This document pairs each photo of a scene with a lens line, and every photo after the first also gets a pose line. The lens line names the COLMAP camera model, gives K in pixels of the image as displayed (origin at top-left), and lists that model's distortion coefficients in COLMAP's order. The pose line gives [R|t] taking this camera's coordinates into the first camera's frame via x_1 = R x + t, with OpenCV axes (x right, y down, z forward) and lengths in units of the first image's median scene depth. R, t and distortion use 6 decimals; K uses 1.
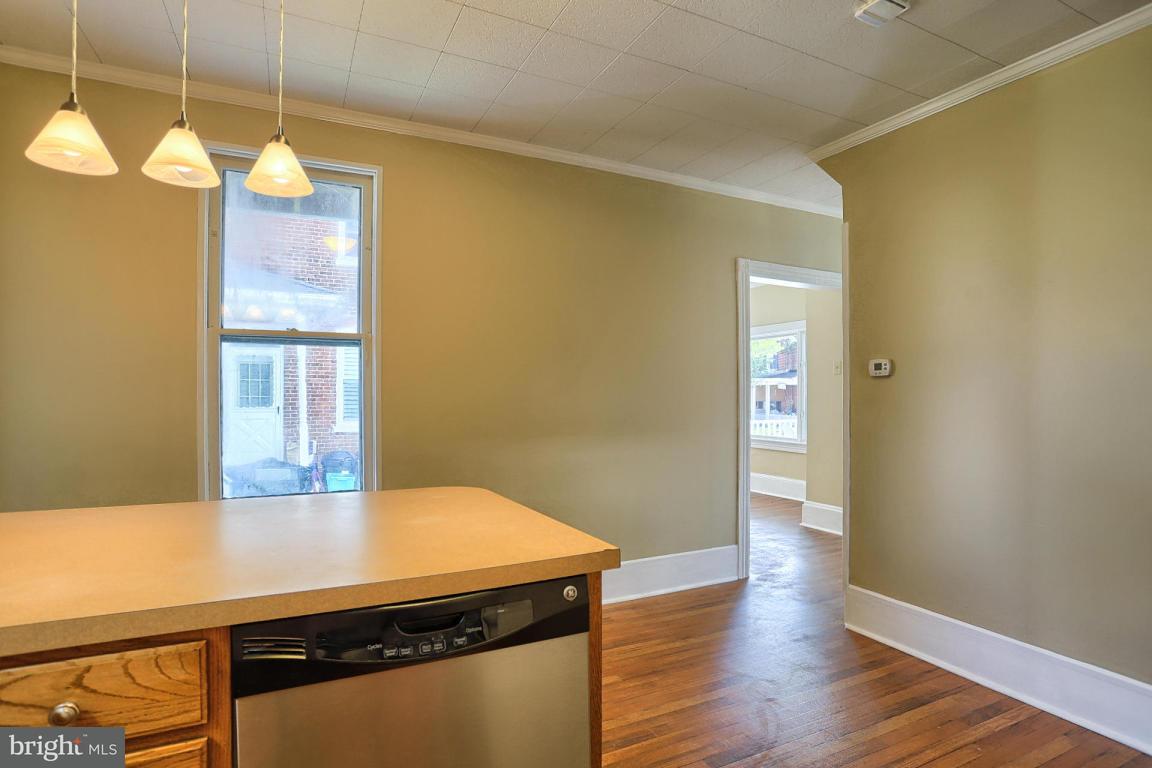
lens RADIAL K [[581.5, 0, 573.4], [0, 581.5, 387.8], [0, 0, 1]] dist [-0.023882, 0.009136]
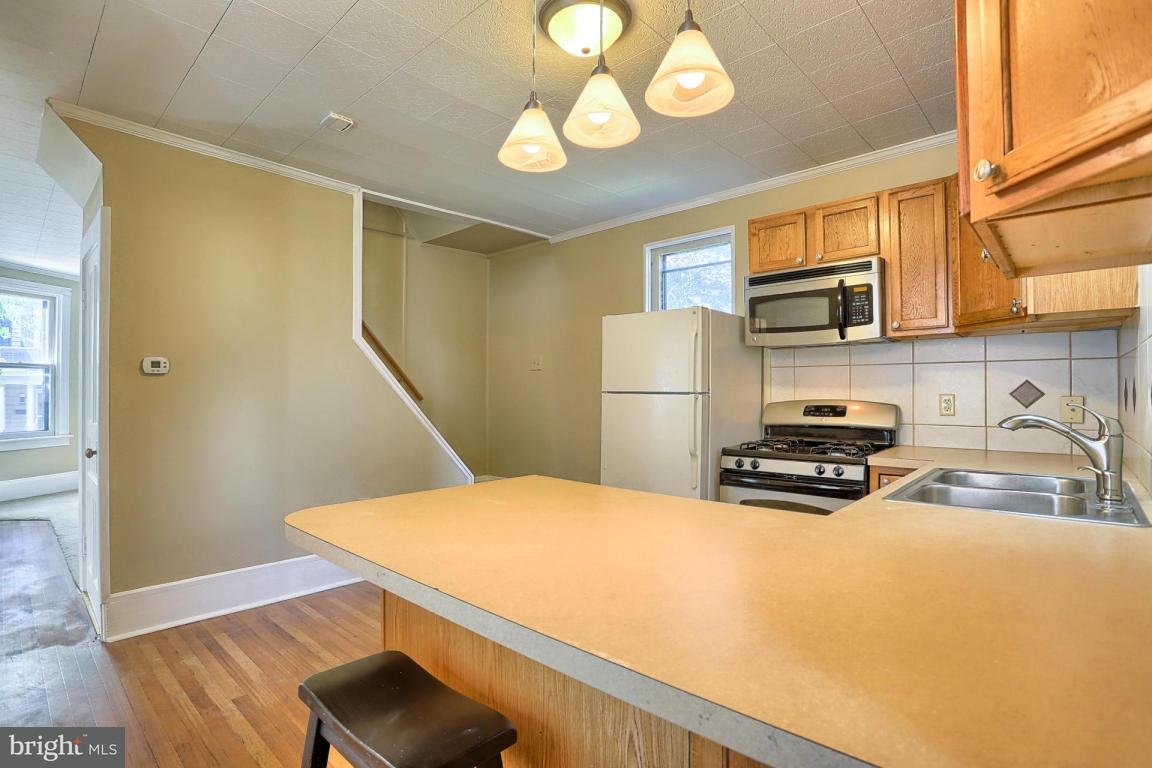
lens RADIAL K [[581.5, 0, 580.8], [0, 581.5, 380.3], [0, 0, 1]] dist [-0.023882, 0.009136]
pose [[-0.384701, 0.039973, 0.922175, -0.734916], [-0.004404, 0.998971, -0.045140, 0.036291], [-0.923031, -0.021427, -0.384129, 0.714251]]
